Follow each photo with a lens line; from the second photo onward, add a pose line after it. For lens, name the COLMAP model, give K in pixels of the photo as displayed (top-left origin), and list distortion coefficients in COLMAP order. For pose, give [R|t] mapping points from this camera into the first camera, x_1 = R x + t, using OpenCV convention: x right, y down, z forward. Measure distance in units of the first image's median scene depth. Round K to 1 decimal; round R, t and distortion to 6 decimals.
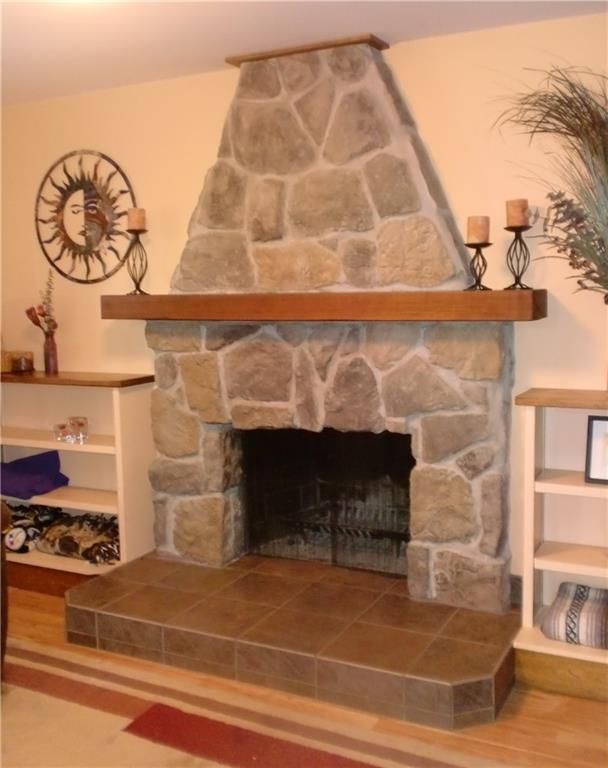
lens RADIAL K [[836.7, 0, 292.6], [0, 836.7, 371.1], [0, 0, 1]] dist [-0.006965, 0.000000]
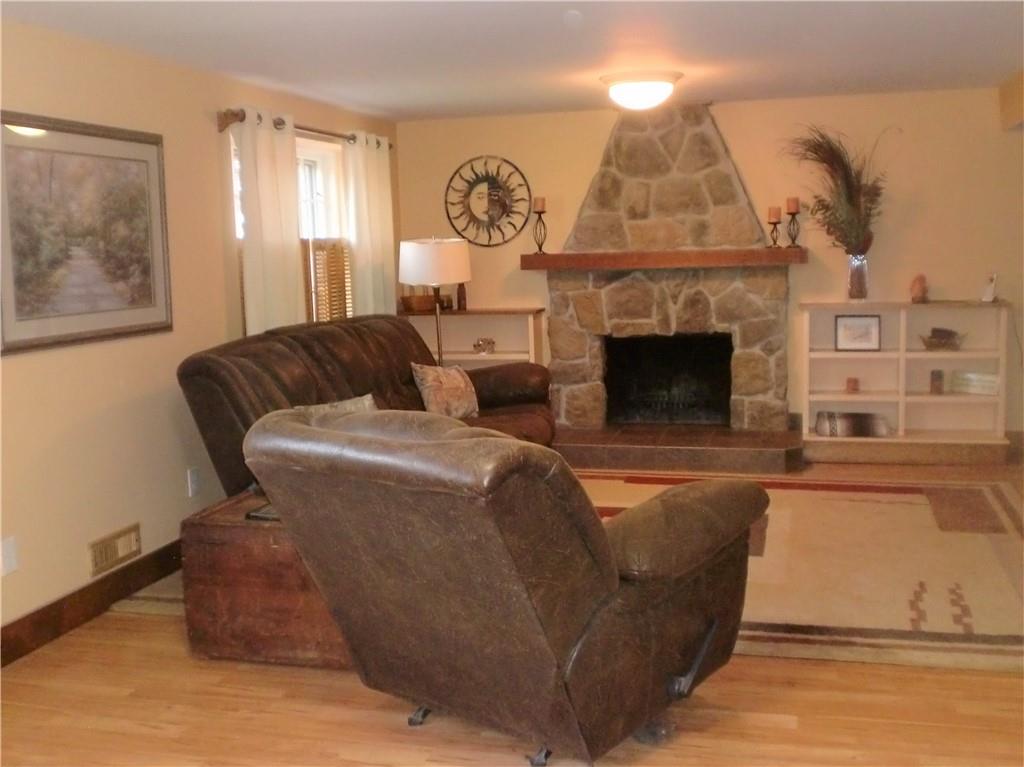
lens RADIAL K [[1060.4, 0, 514.5], [0, 1060.4, 383.9], [0, 0, 1]] dist [-0.007393, 0.000000]
pose [[0.975857, -0.035238, 0.215547, -0.738661], [0.030837, 0.999242, 0.023747, 0.110118], [-0.216220, -0.016527, 0.976205, -0.988669]]
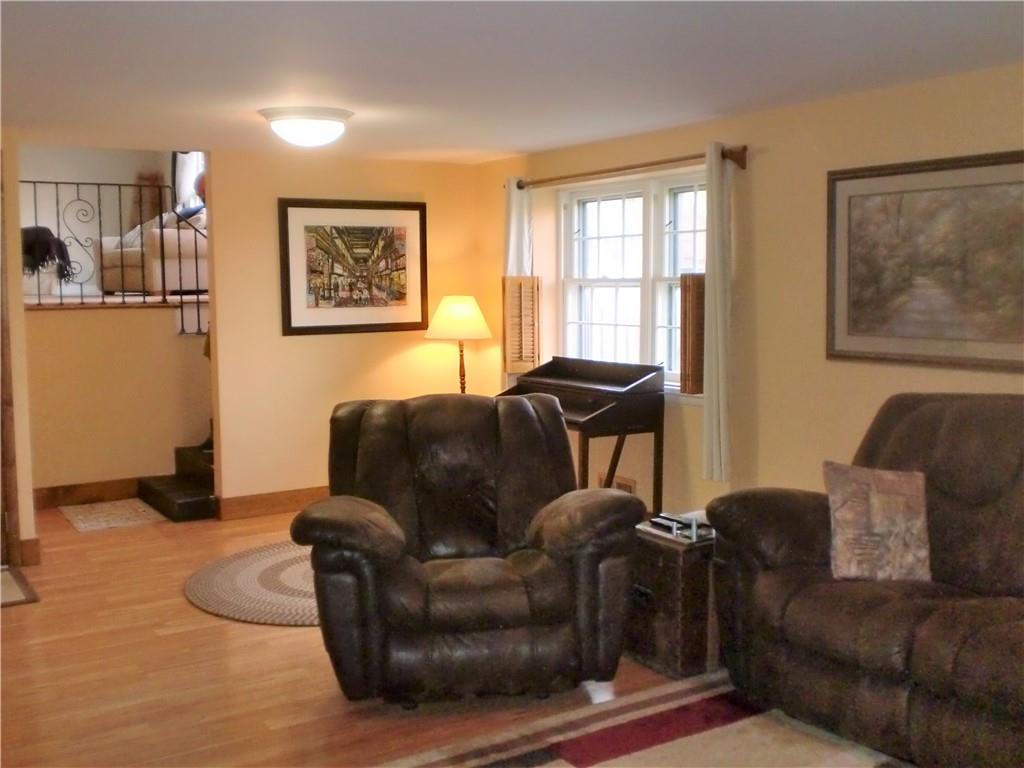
lens RADIAL K [[1060.4, 0, 514.0], [0, 1060.4, 382.9], [0, 0, 1]] dist [-0.007393, 0.000000]
pose [[-0.486041, 0.100790, -0.868105, 1.871176], [-0.082626, 0.983578, 0.160458, -0.295823], [0.870021, 0.149717, -0.469731, 2.326882]]
